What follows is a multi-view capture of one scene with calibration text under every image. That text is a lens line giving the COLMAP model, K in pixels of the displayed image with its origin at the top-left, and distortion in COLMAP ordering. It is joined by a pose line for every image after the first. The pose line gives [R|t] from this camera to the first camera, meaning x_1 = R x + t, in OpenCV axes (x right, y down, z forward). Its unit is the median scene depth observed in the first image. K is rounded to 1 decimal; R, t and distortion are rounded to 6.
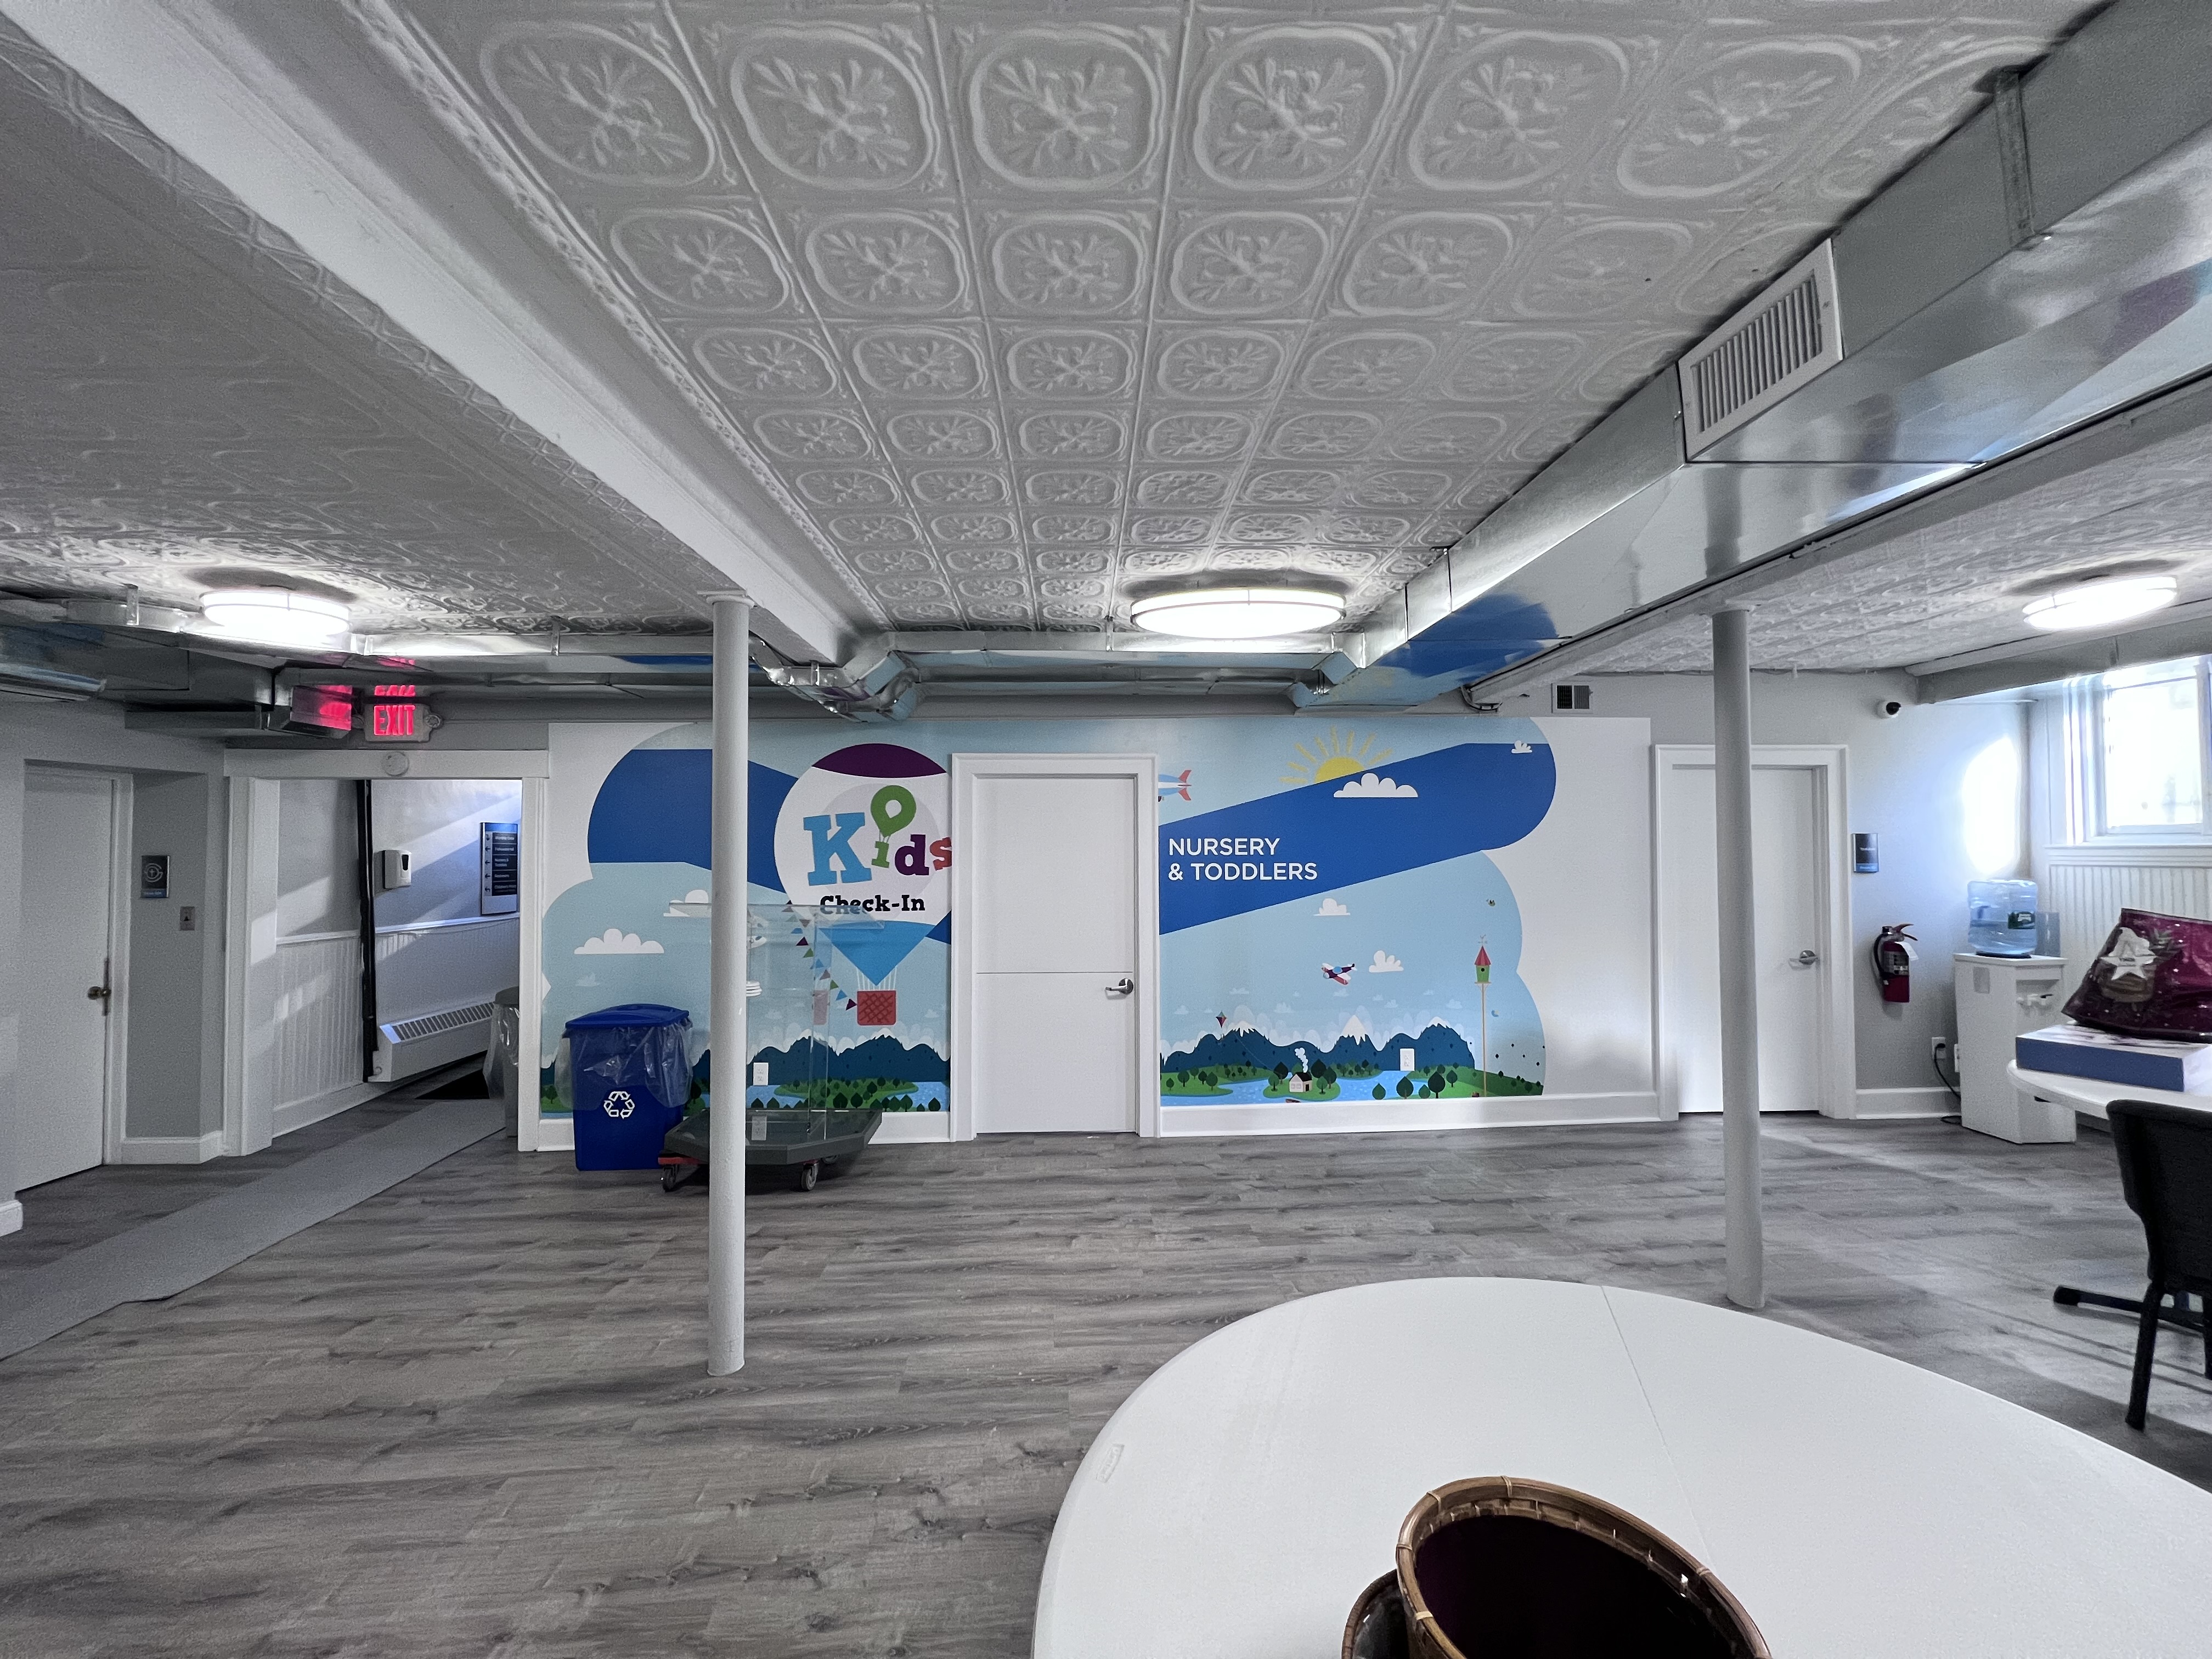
lens RADIAL K [[882.9, 0, 1112.7], [0, 882.9, 829.1], [0, 0, 1]] dist [0.001029, 0.000165]
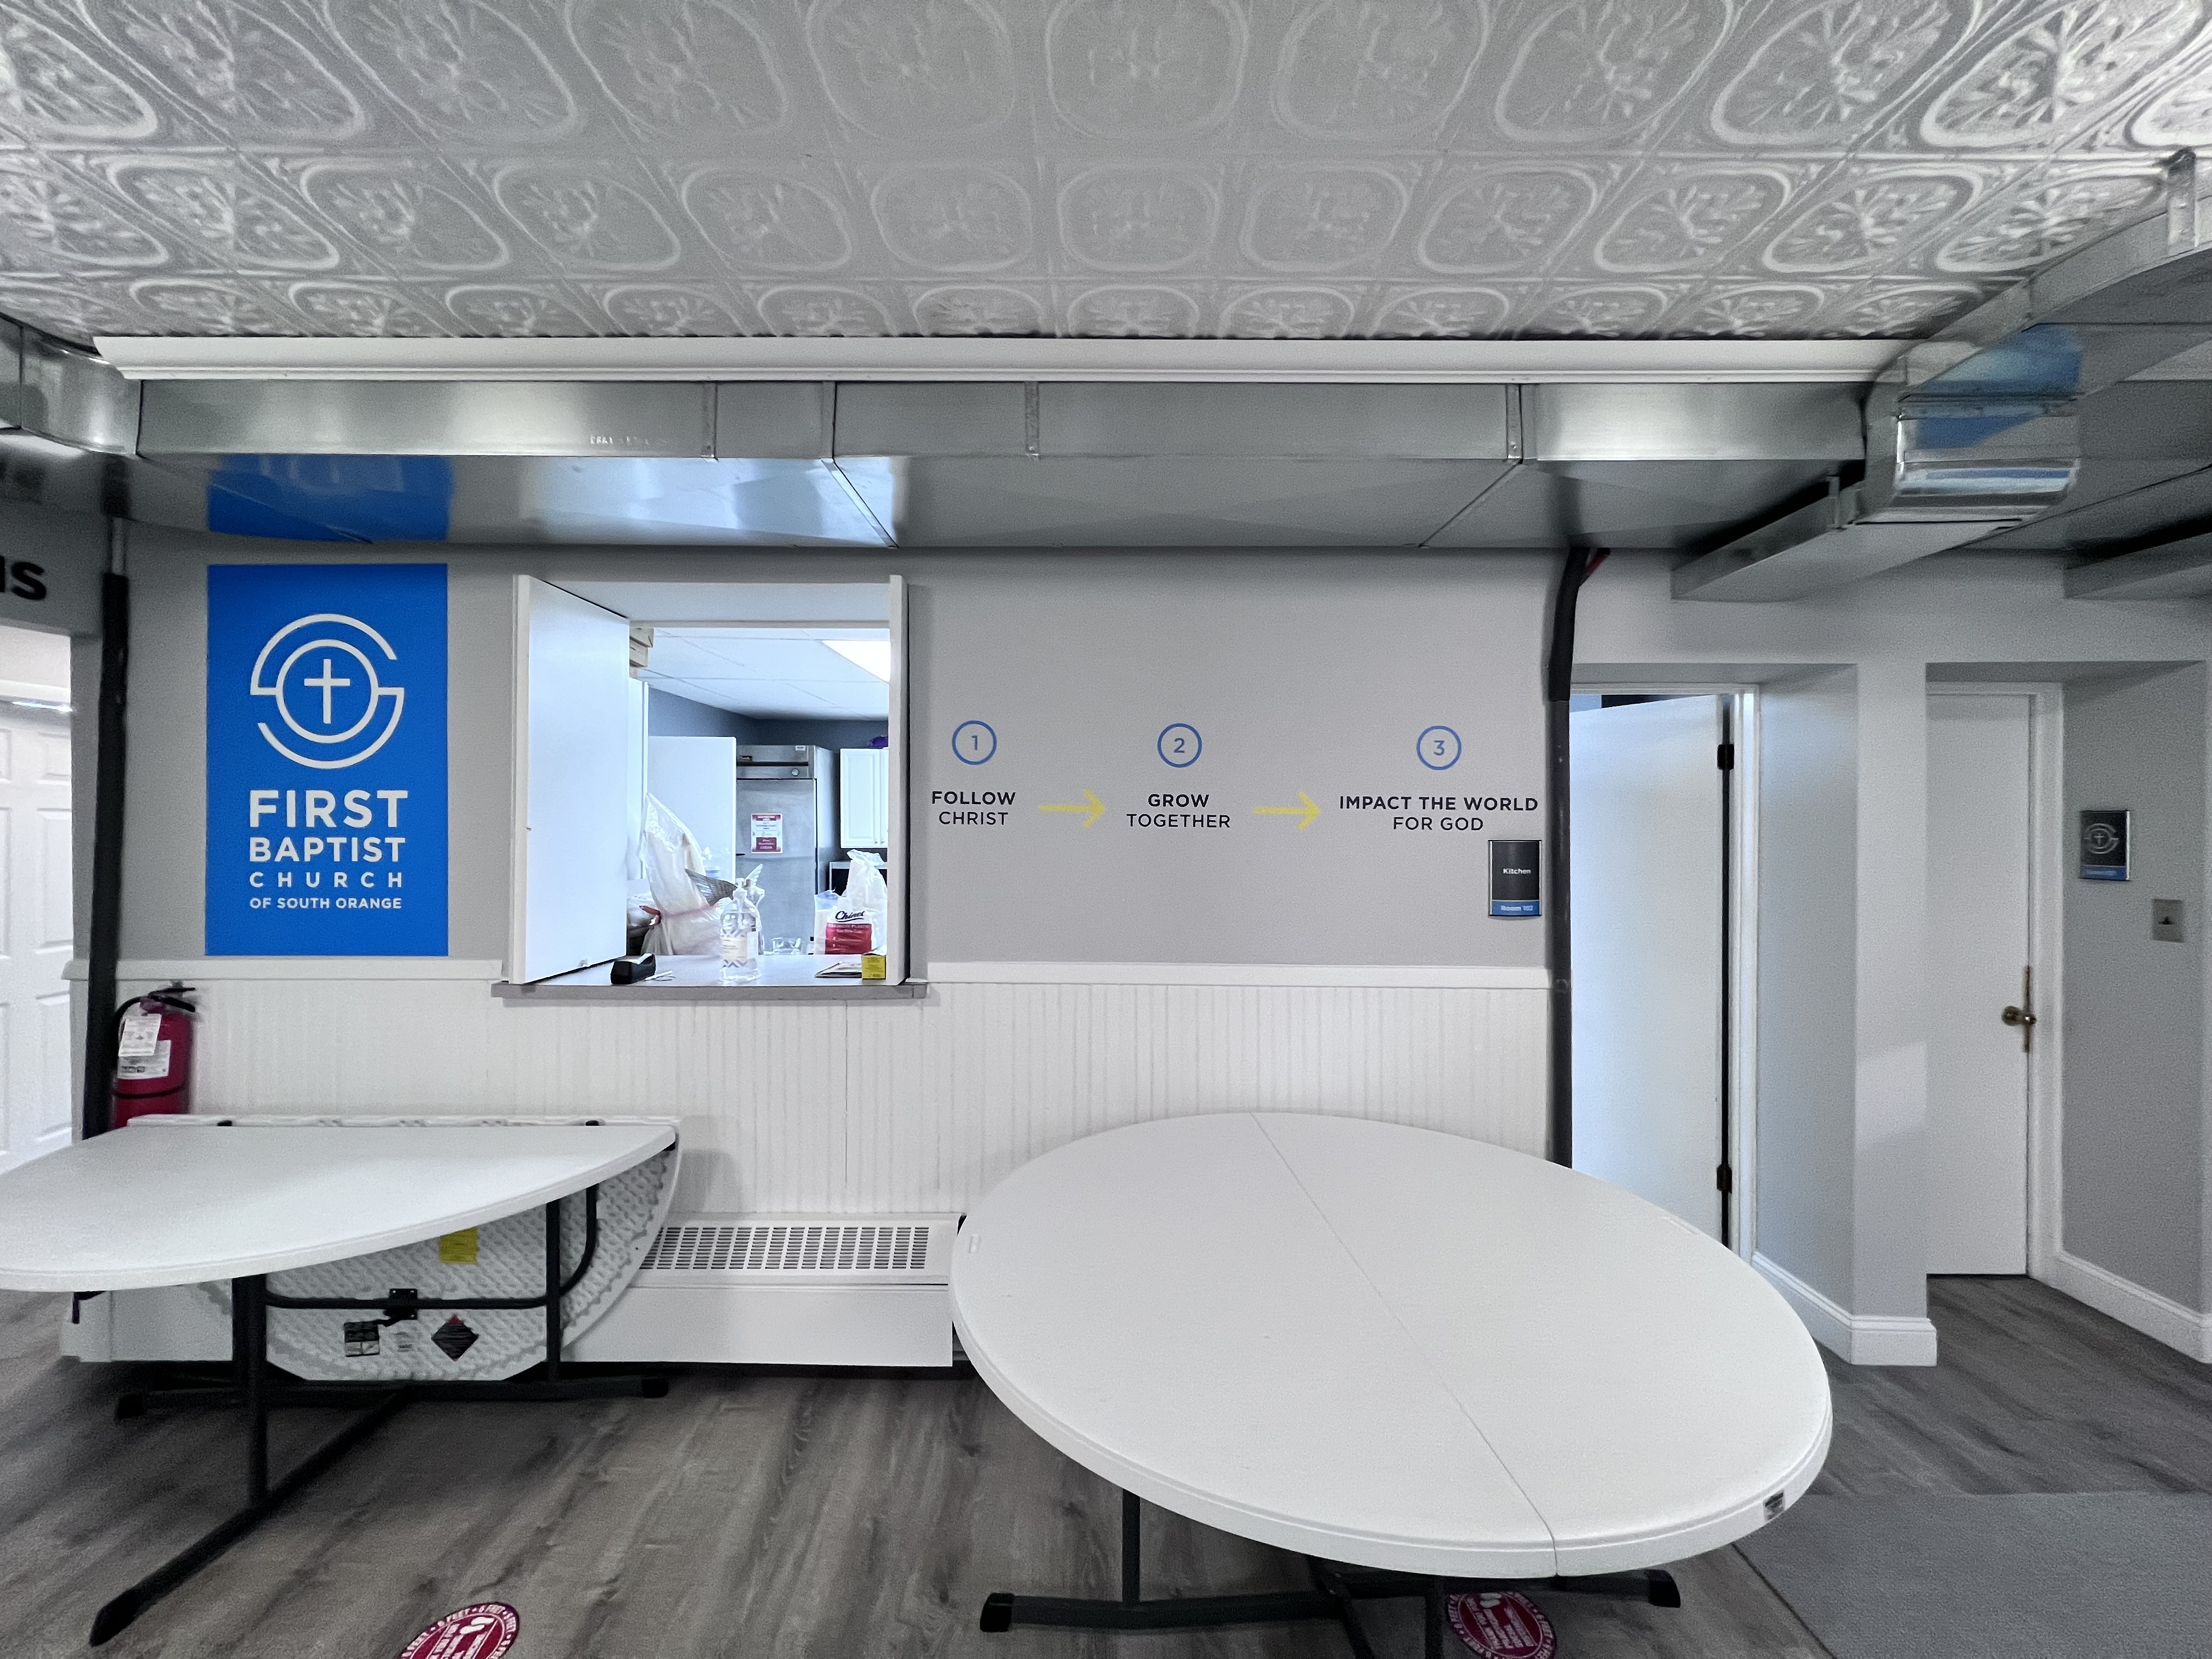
lens RADIAL K [[882.9, 0, 1106.1], [0, 882.9, 819.9], [0, 0, 1]] dist [0.001029, 0.000165]
pose [[-0.031601, 0.006193, -0.999481, -0.459032], [0.025882, 0.999651, 0.005375, 0.015772], [0.999165, -0.025698, -0.031750, 0.339082]]
